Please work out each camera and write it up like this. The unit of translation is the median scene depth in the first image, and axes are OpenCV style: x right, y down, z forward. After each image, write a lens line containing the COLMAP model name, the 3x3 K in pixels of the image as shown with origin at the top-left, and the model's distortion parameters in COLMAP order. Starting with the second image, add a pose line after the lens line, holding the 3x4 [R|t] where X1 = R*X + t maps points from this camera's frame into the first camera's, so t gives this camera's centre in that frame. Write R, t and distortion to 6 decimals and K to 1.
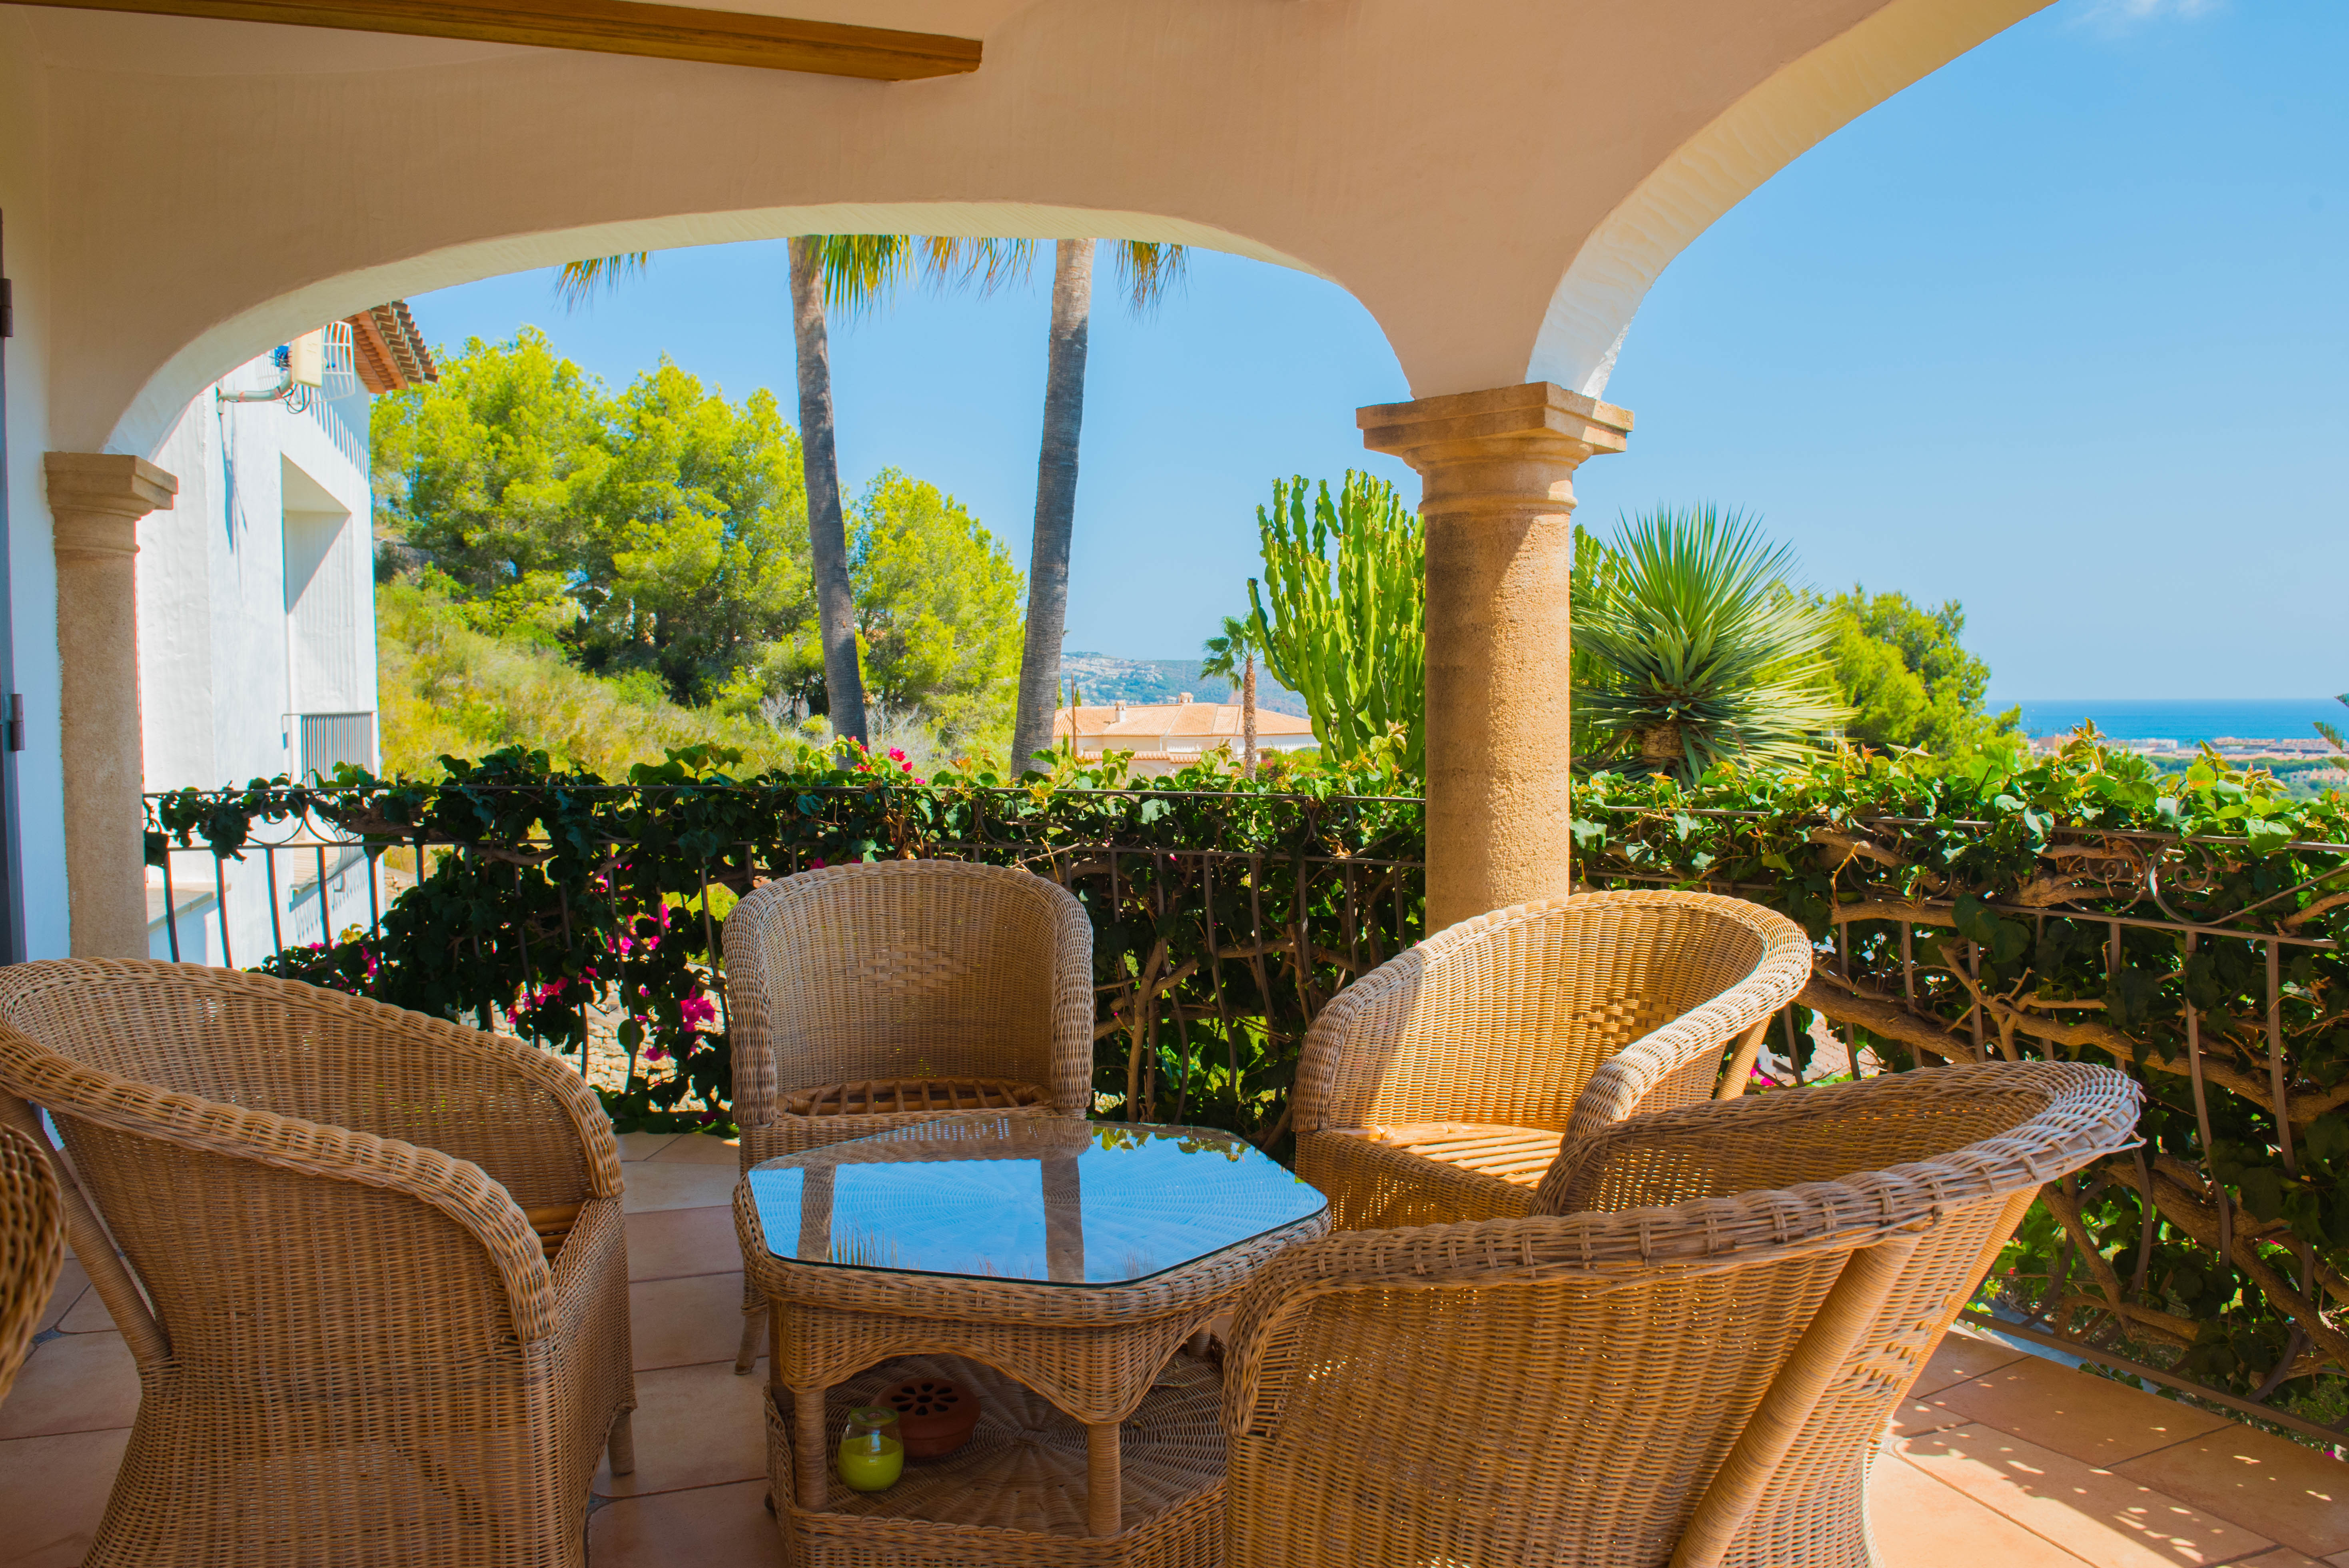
lens RADIAL K [[1643.7, 0, 1174.5], [0, 1643.7, 784.0], [0, 0, 1]] dist [-0.044308, -0.005675]
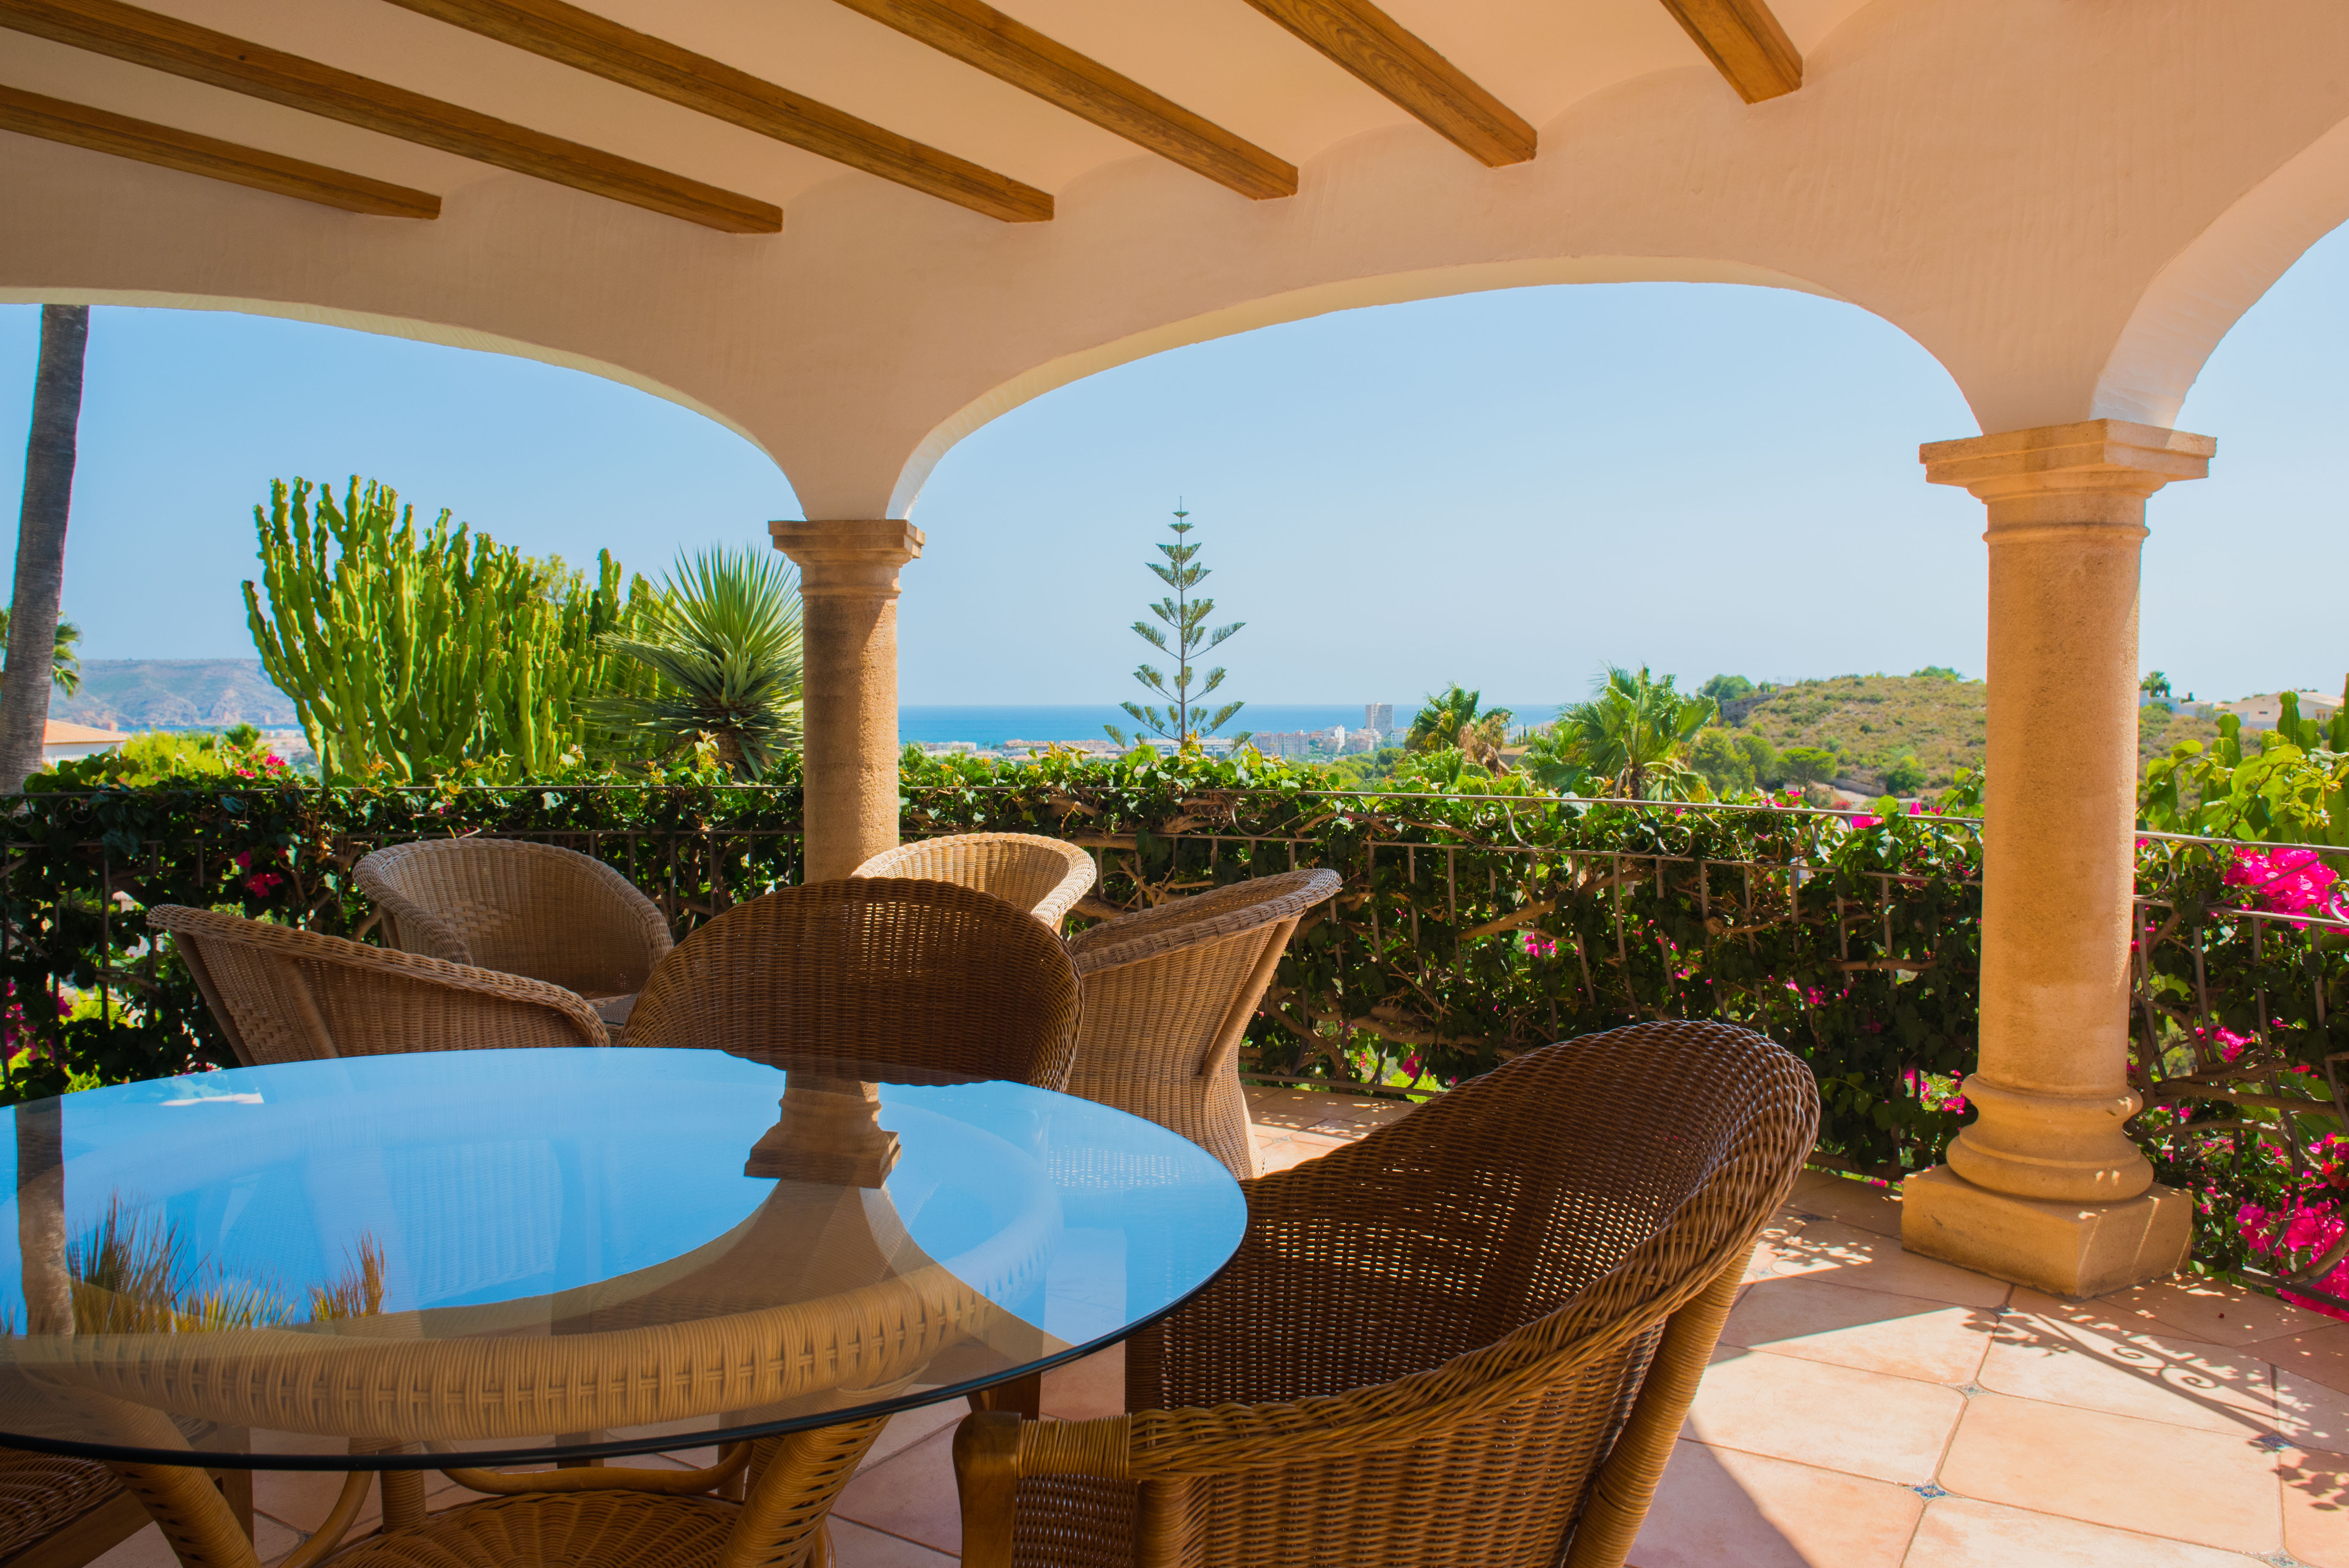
lens RADIAL K [[1736.4, 0, 1174.5], [0, 1736.4, 784.0], [0, 0, 1]] dist [-0.048472, -0.005056]
pose [[0.783619, -0.020791, 0.620894, -0.442822], [0.023856, 0.999710, 0.003366, 0.009210], [-0.620783, 0.012174, 0.783888, -0.345861]]
